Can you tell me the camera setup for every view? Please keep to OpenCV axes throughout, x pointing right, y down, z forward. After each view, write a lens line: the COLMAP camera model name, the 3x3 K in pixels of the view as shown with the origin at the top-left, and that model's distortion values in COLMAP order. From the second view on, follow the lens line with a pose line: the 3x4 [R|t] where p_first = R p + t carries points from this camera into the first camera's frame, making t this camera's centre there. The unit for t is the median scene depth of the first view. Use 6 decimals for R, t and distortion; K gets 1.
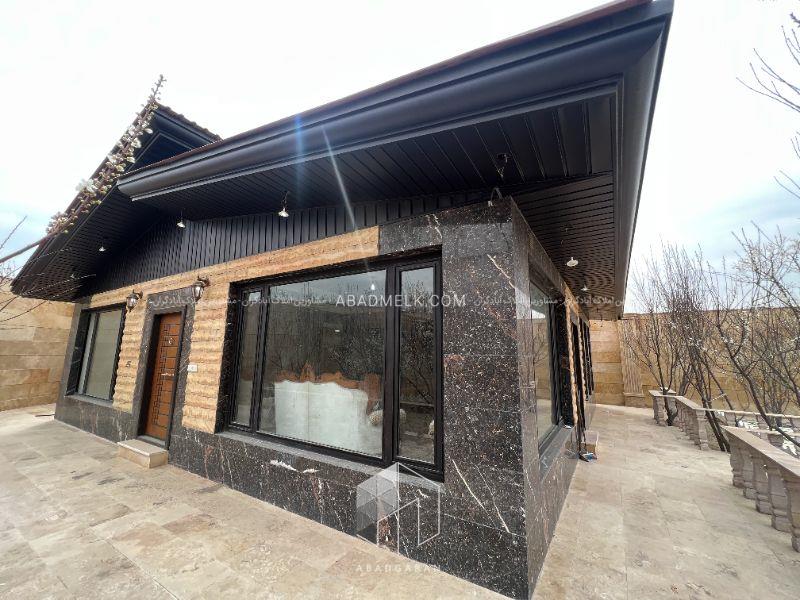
lens RADIAL K [[322.3, 0, 401.0], [0, 322.3, 302.6], [0, 0, 1]] dist [0.005591, -0.001472]
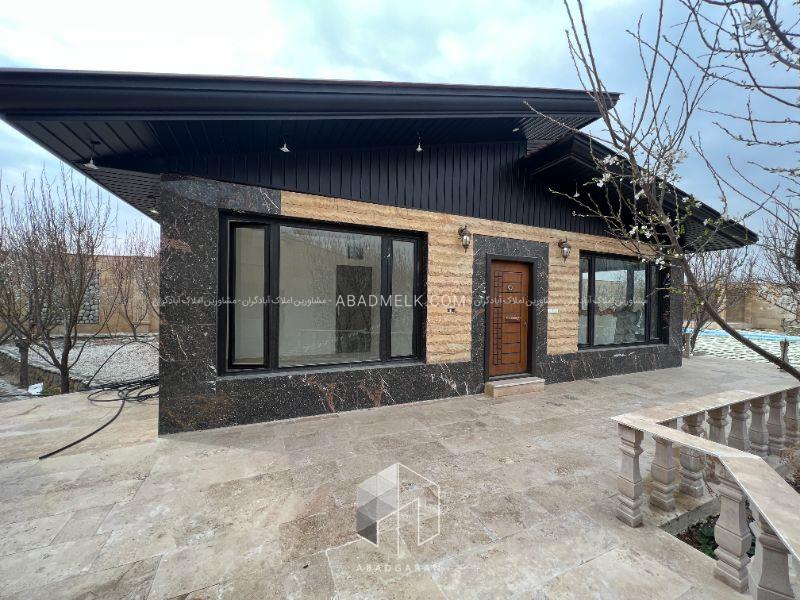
lens RADIAL K [[322.3, 0, 402.0], [0, 322.3, 301.5], [0, 0, 1]] dist [0.005591, -0.001472]
pose [[0.548390, -0.008956, 0.836175, -2.328499], [-0.140745, 0.984689, 0.102851, 0.137303], [-0.824293, -0.174090, 0.538733, 0.922905]]
